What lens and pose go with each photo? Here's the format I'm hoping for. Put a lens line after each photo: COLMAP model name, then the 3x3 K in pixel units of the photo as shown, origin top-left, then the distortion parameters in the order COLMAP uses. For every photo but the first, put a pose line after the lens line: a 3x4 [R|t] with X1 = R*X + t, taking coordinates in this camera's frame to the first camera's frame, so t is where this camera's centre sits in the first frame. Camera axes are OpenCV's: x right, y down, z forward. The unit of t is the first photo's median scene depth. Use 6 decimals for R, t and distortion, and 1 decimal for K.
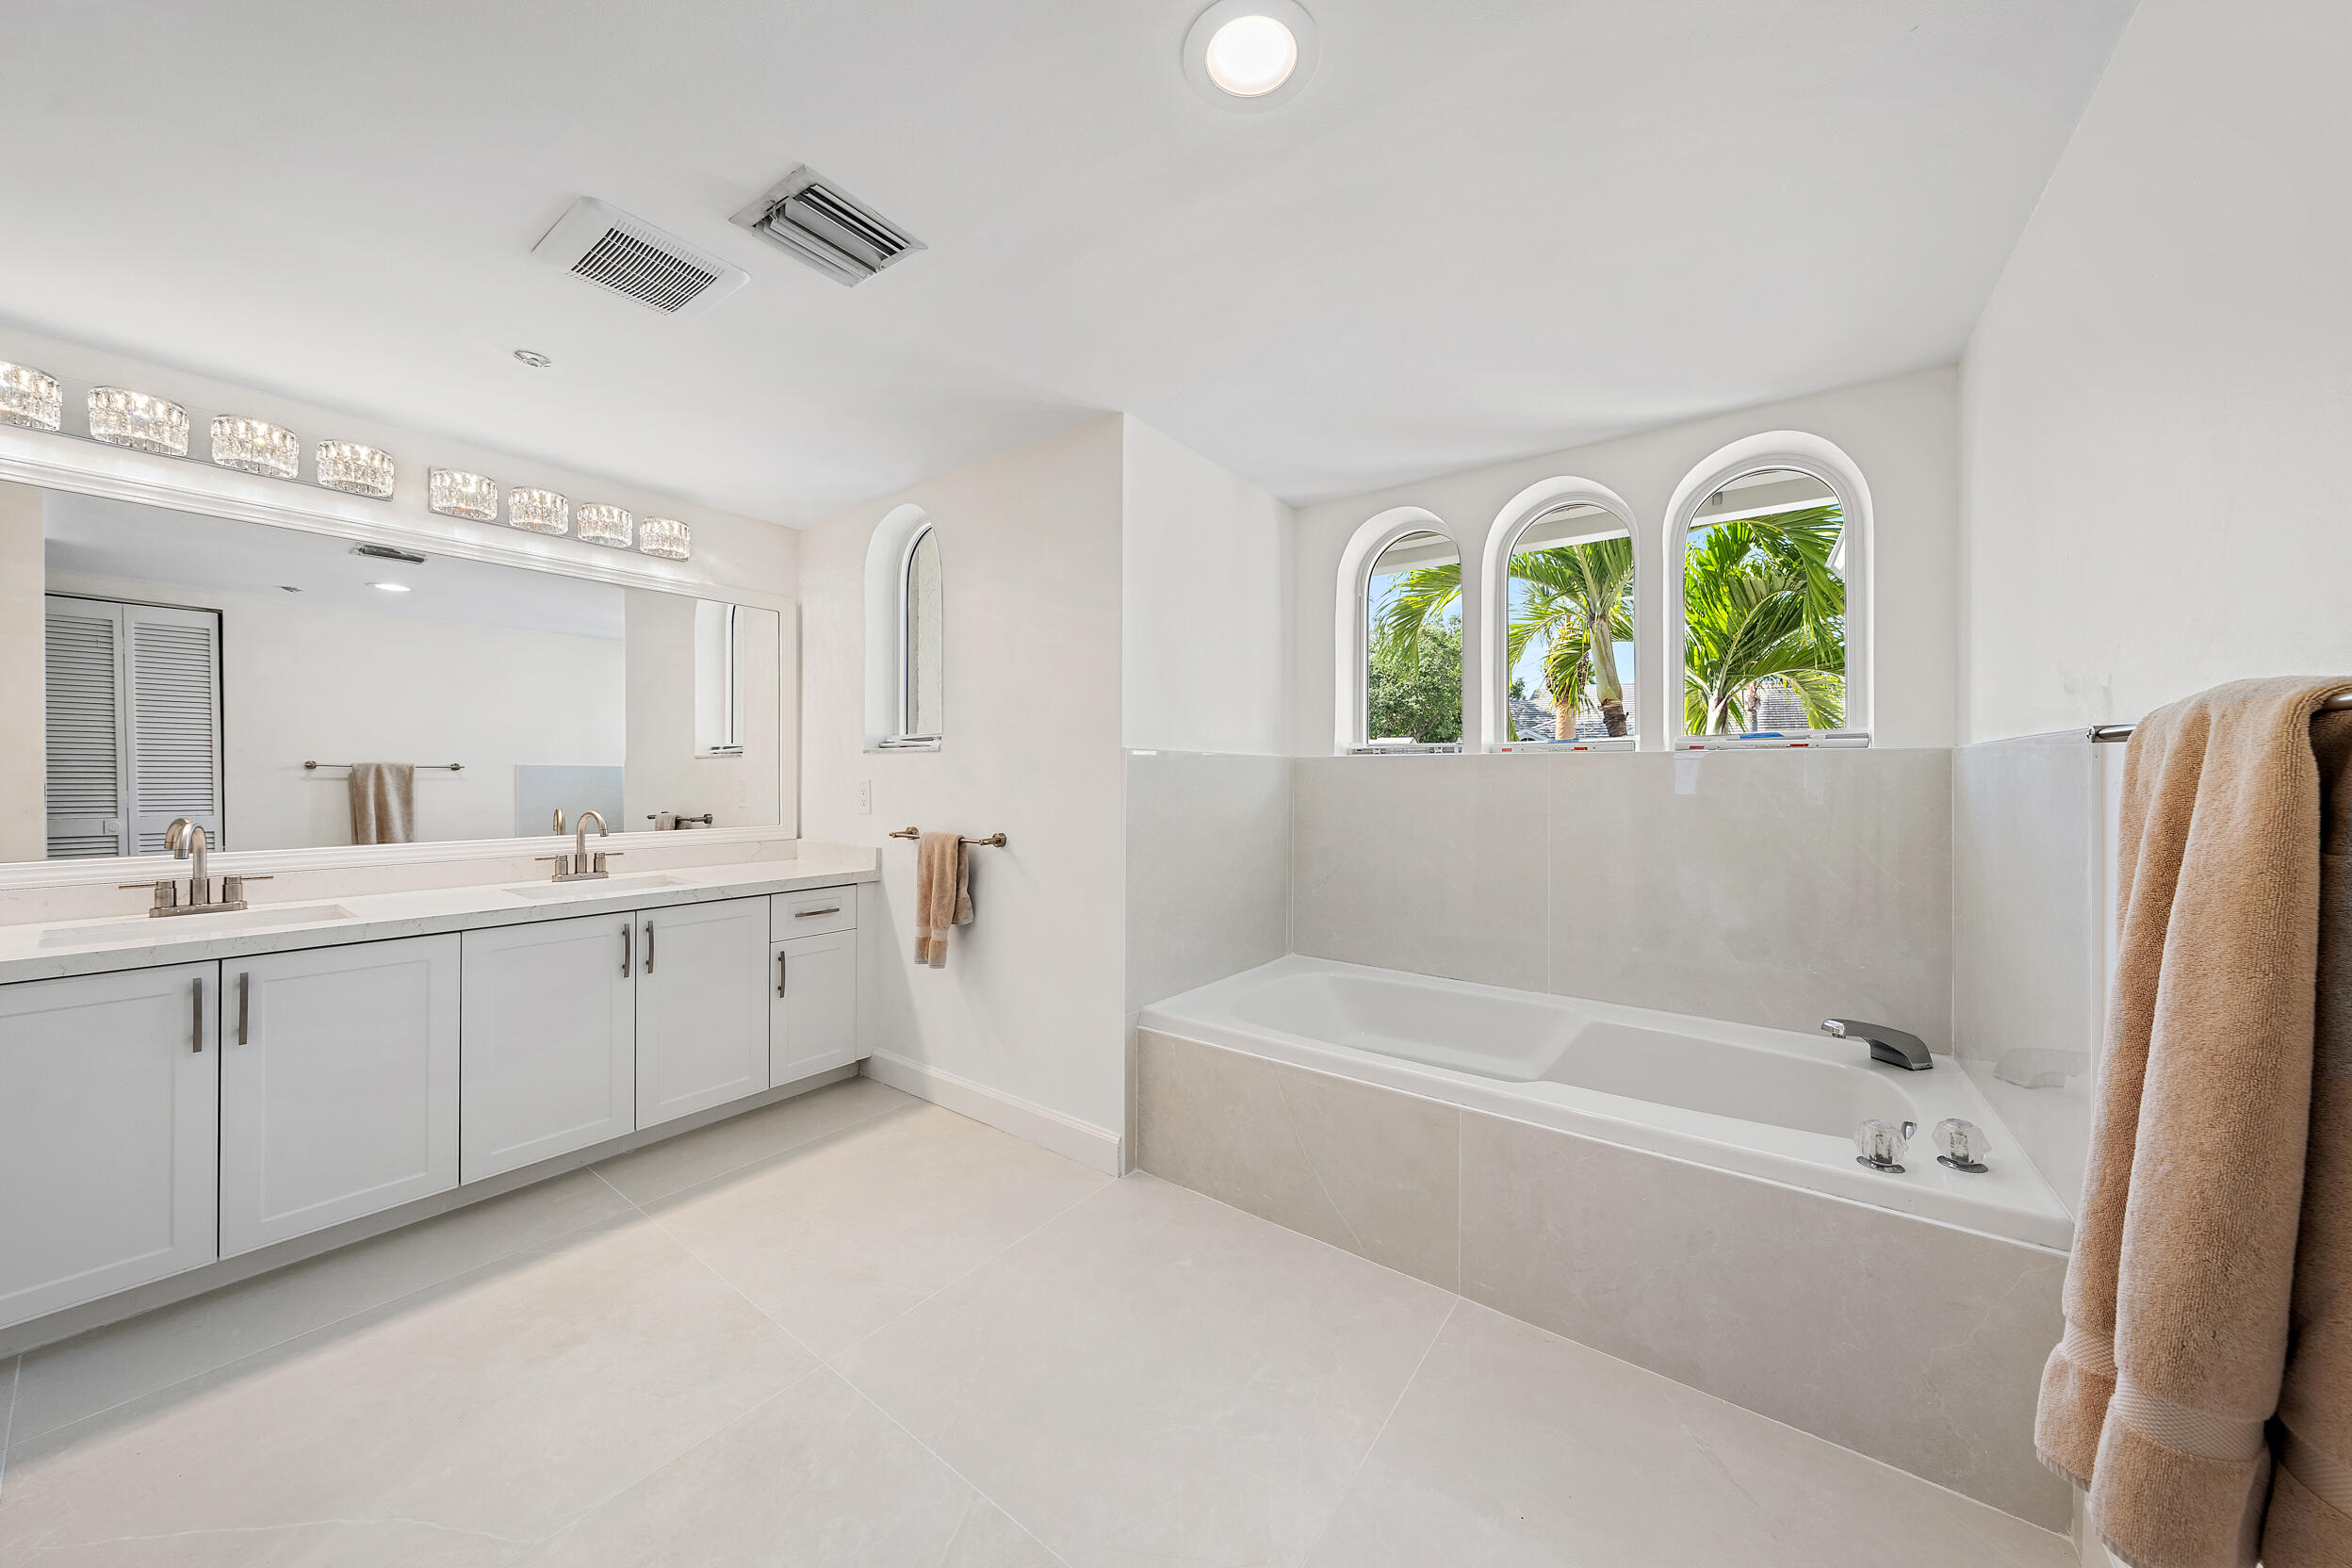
lens RADIAL K [[795.6, 0, 1176.0], [0, 795.6, 784.0], [0, 0, 1]] dist [0.000005, 0.000013]
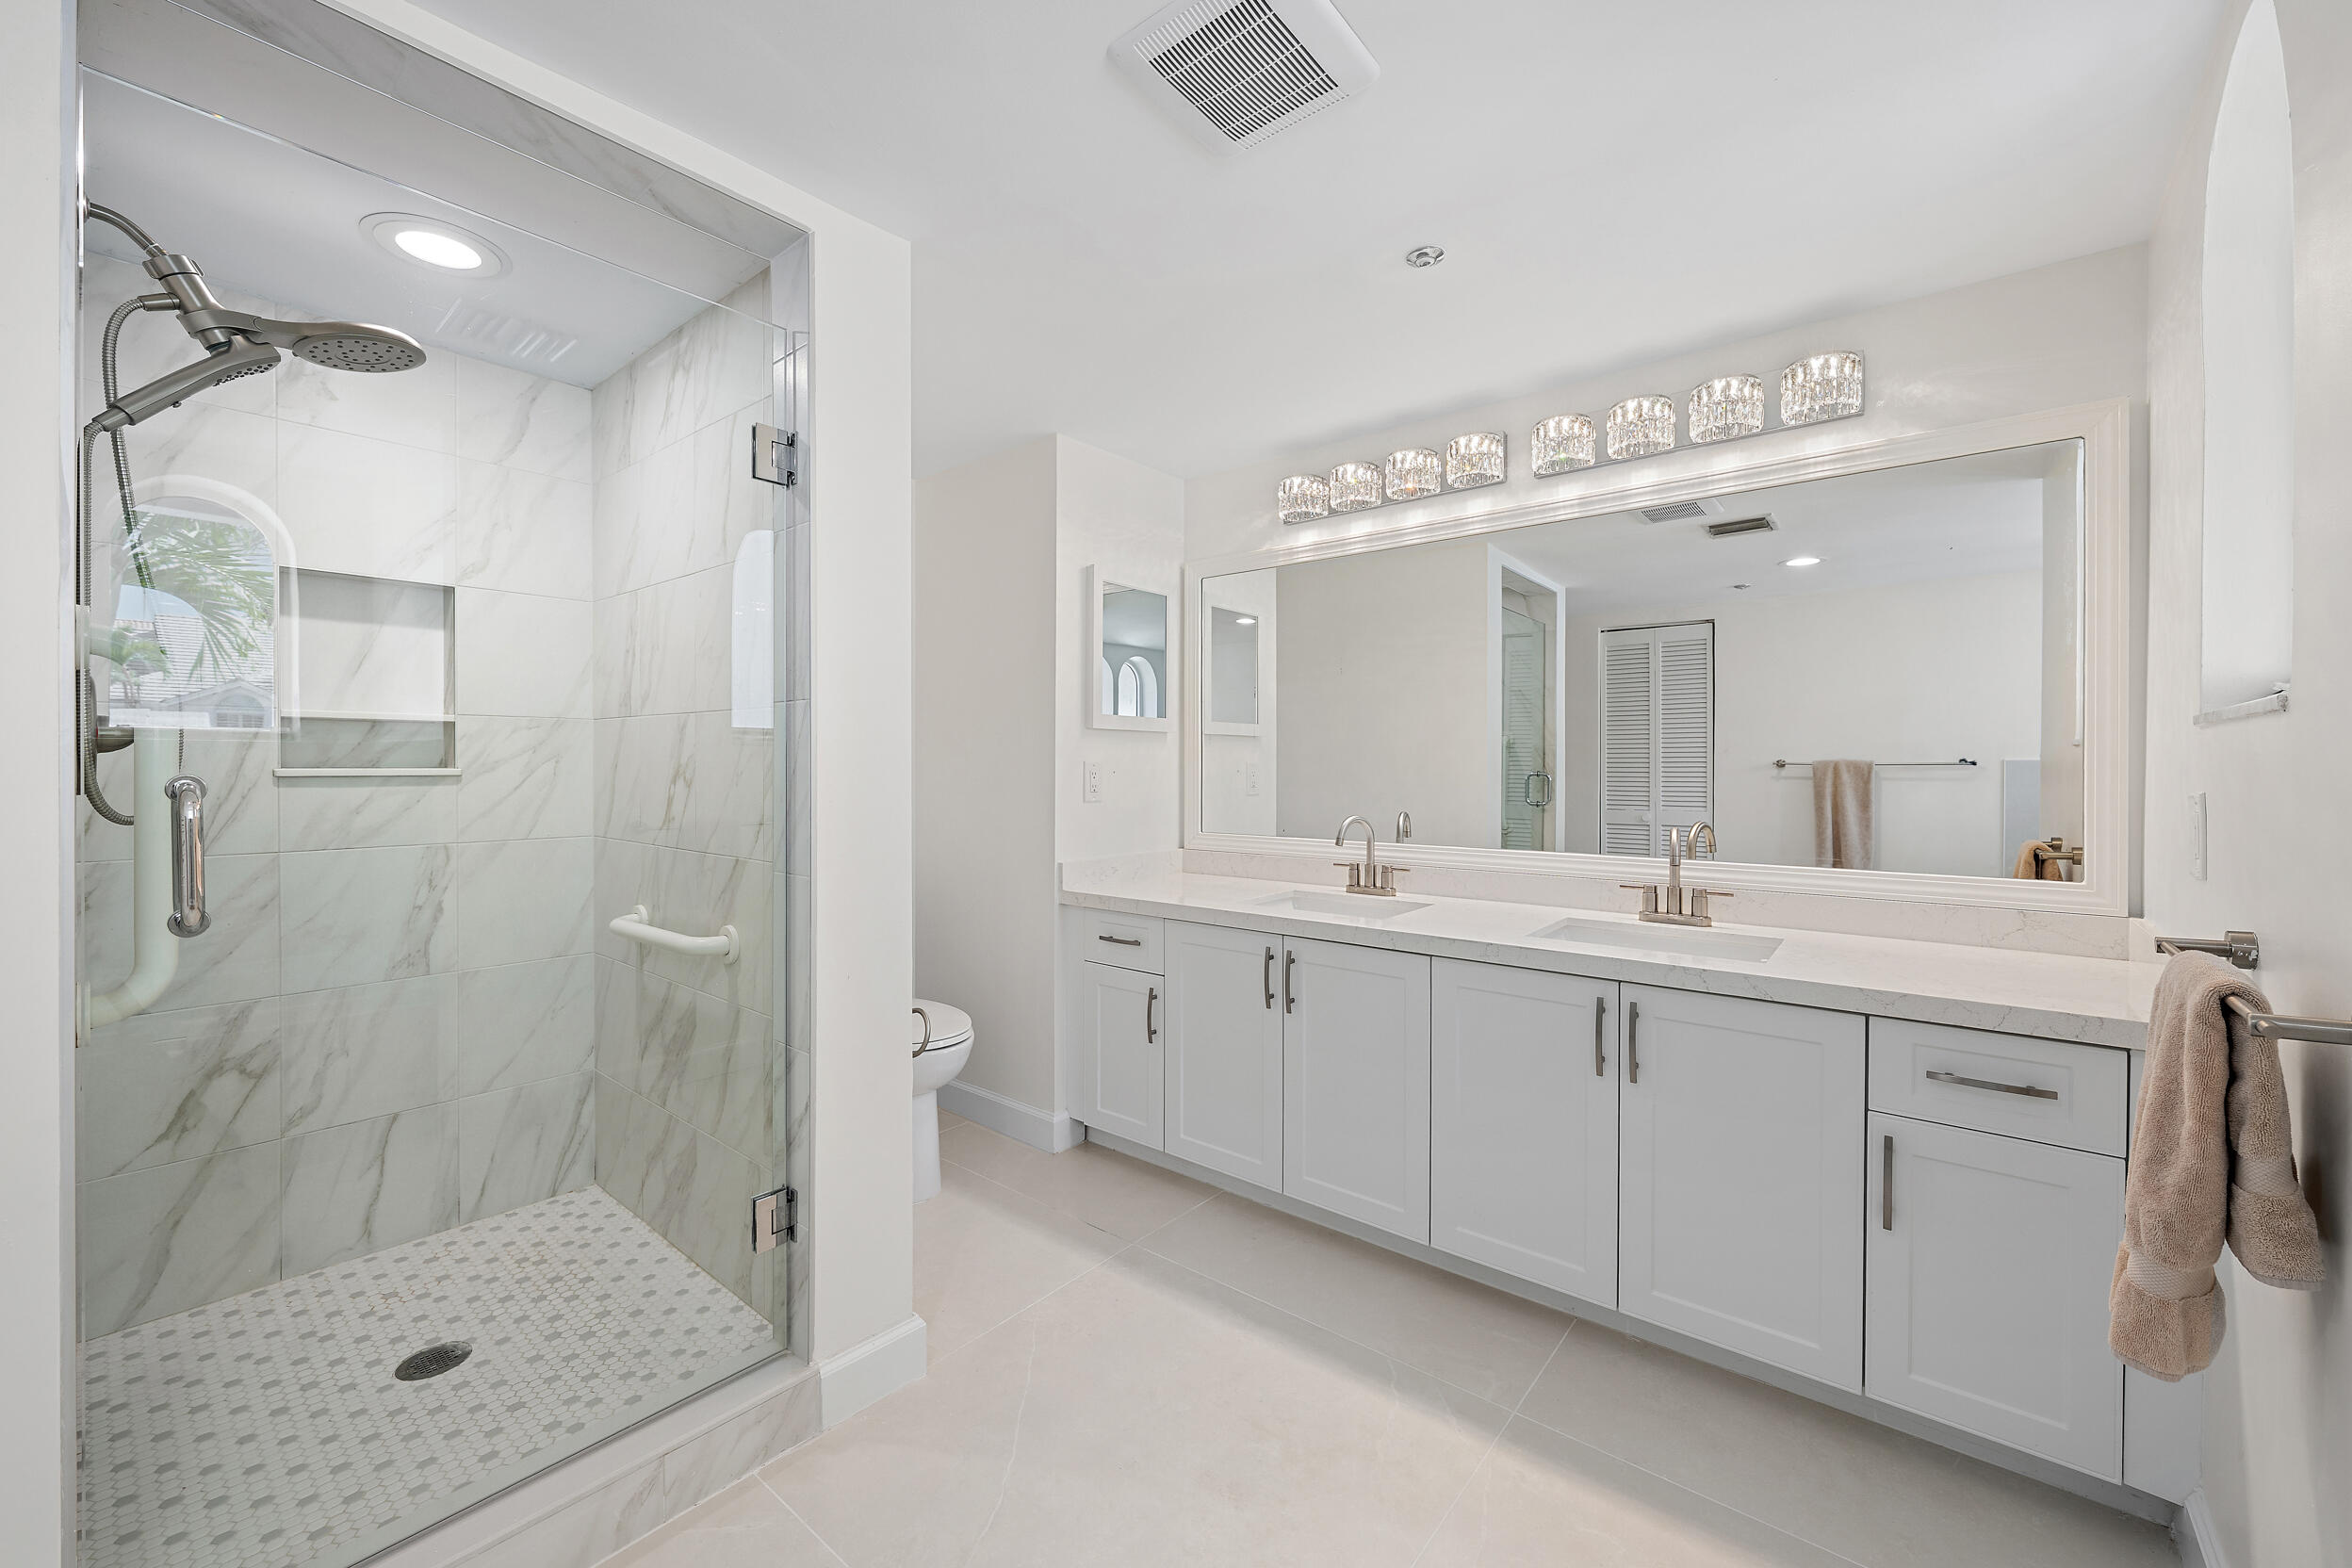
lens RADIAL K [[911.5, 0, 1183.0], [0, 911.5, 772.9], [0, 0, 1]] dist [-0.000610, -0.000134]
pose [[-0.050351, 0.000848, -0.998731, 0.084032], [-0.011410, 0.999934, 0.001424, -0.009537], [0.998666, 0.011467, -0.050338, 0.555742]]
